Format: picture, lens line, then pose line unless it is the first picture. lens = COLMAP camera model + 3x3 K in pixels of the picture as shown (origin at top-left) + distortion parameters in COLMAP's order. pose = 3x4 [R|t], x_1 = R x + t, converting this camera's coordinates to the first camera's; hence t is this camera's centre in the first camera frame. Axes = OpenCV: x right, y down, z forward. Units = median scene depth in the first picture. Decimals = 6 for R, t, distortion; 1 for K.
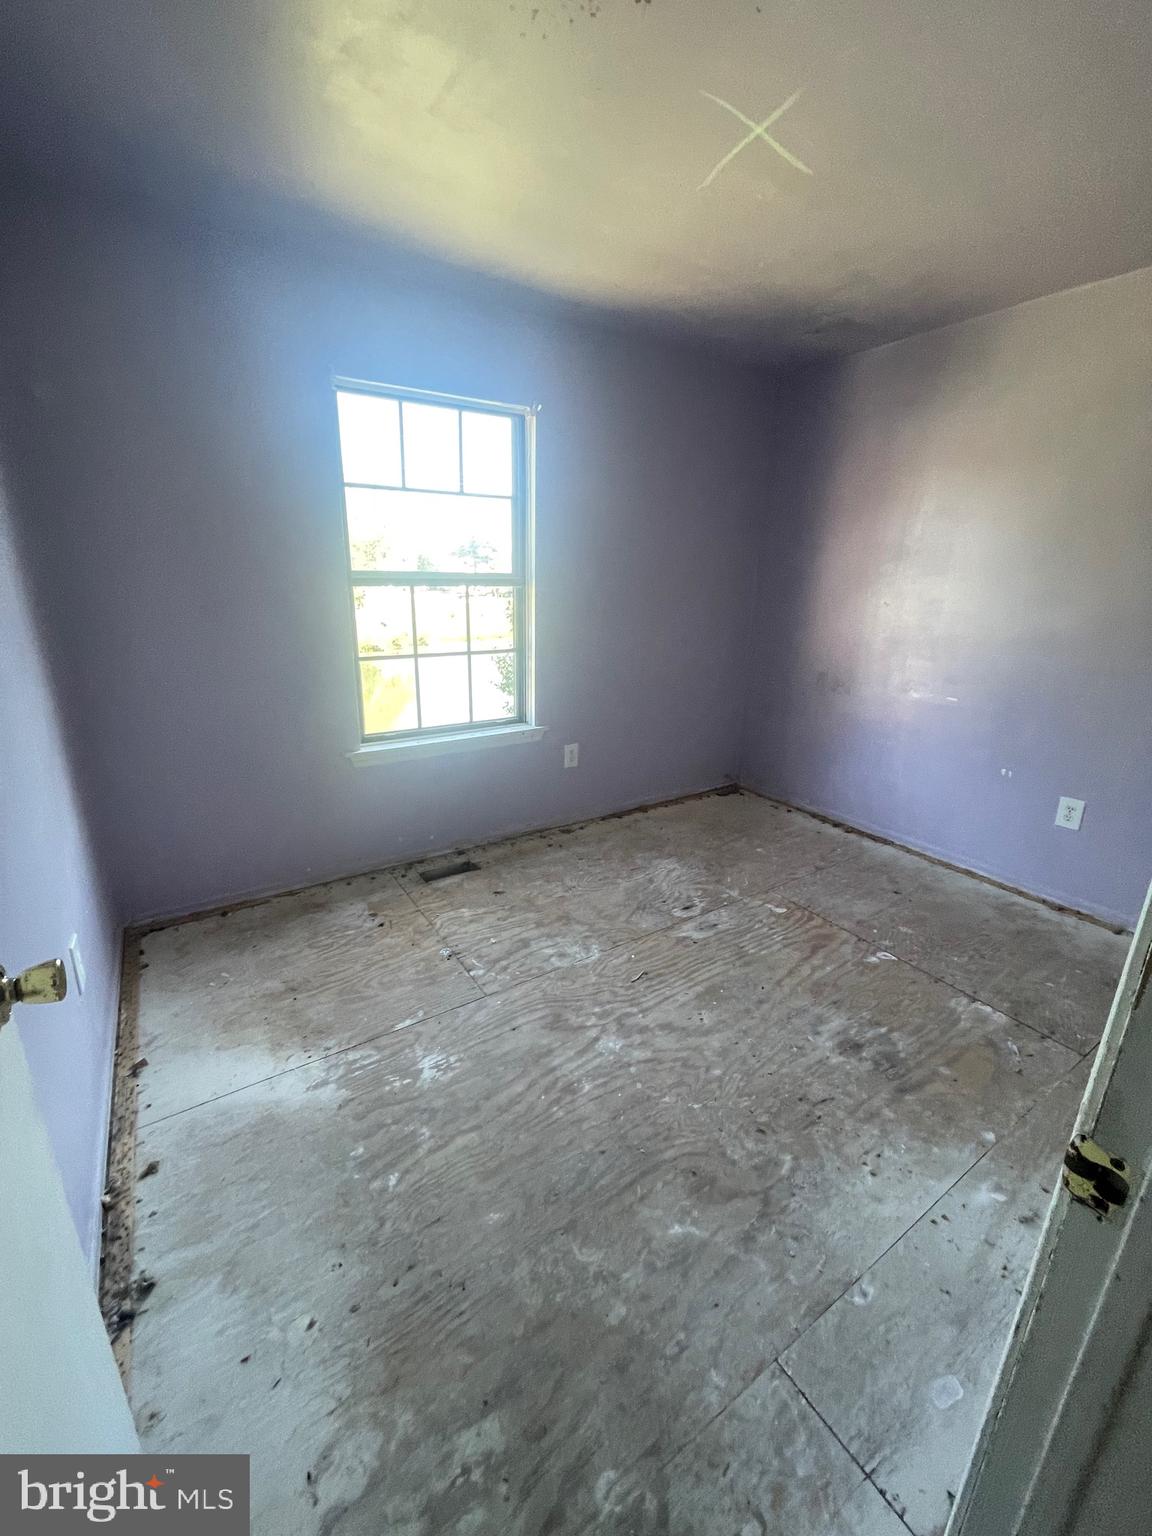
lens RADIAL K [[629.5, 0, 570.7], [0, 629.5, 762.2], [0, 0, 1]] dist [-0.016631, 0.009843]
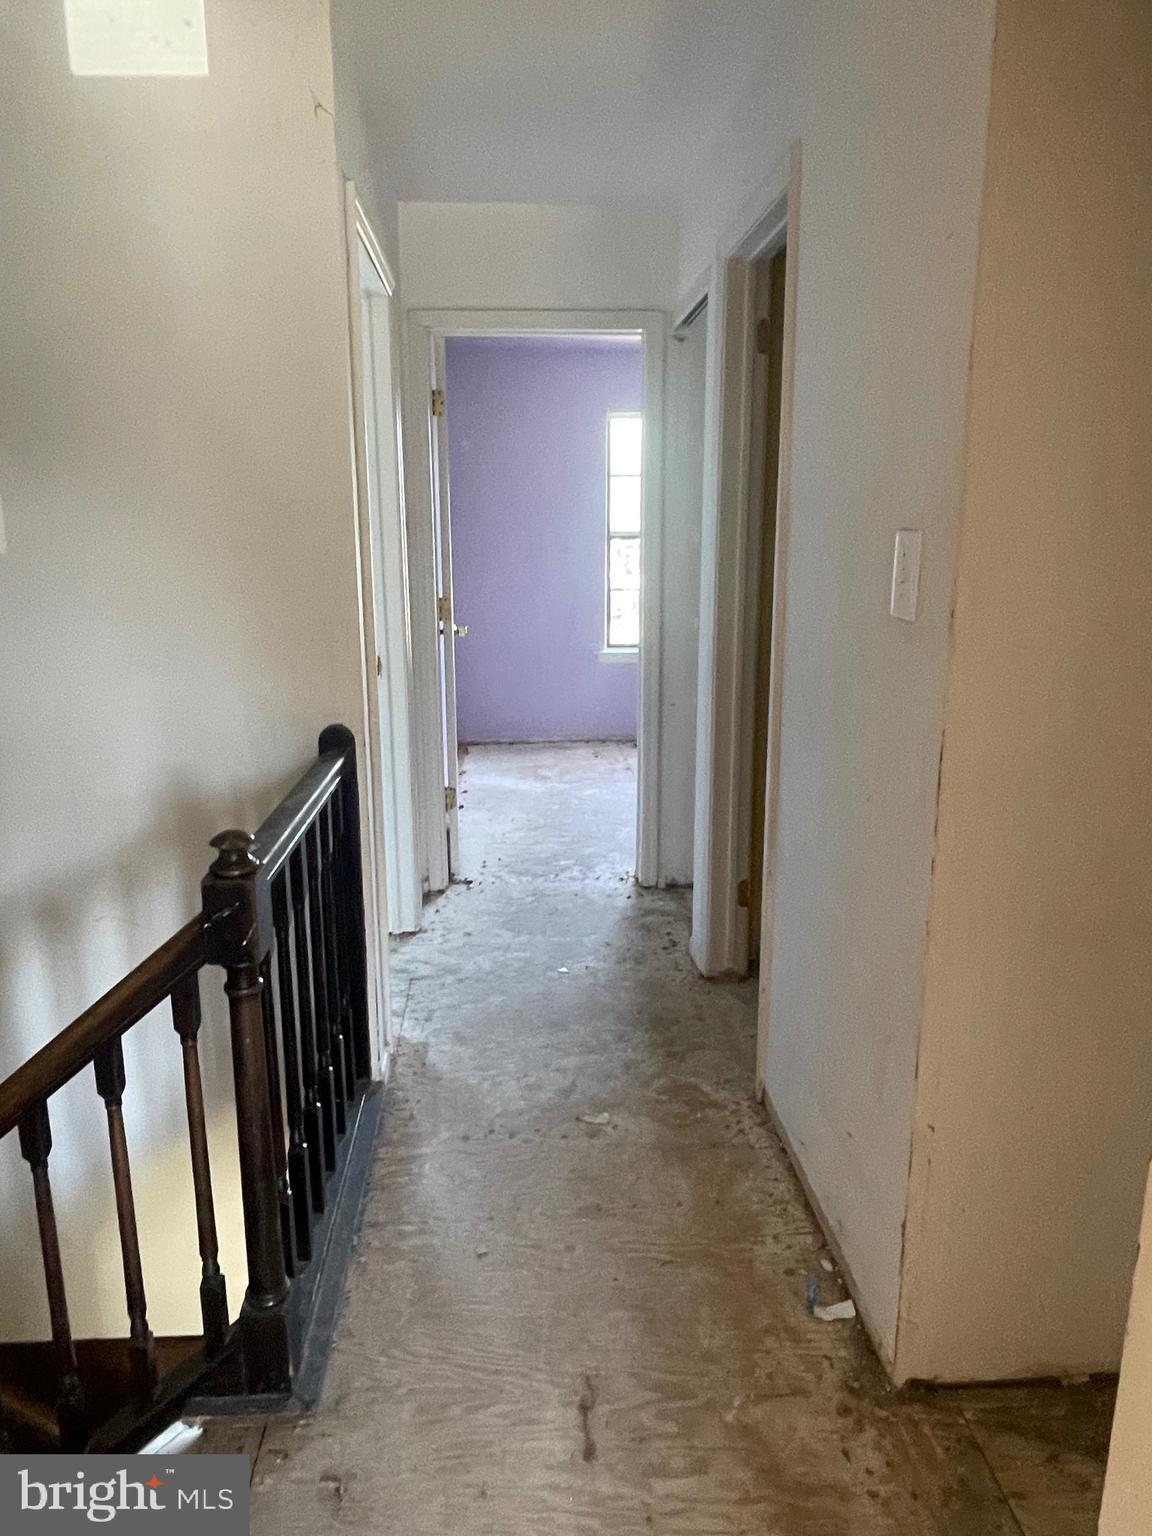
lens RADIAL K [[1011.2, 0, 576.0], [0, 1011.2, 768.0], [0, 0, 1]] dist [0.006190, -0.004339]
pose [[0.873889, 0.093121, -0.477123, 0.824638], [-0.127923, 0.990940, -0.040899, 0.387770], [0.468992, 0.096776, 0.877885, -1.175128]]
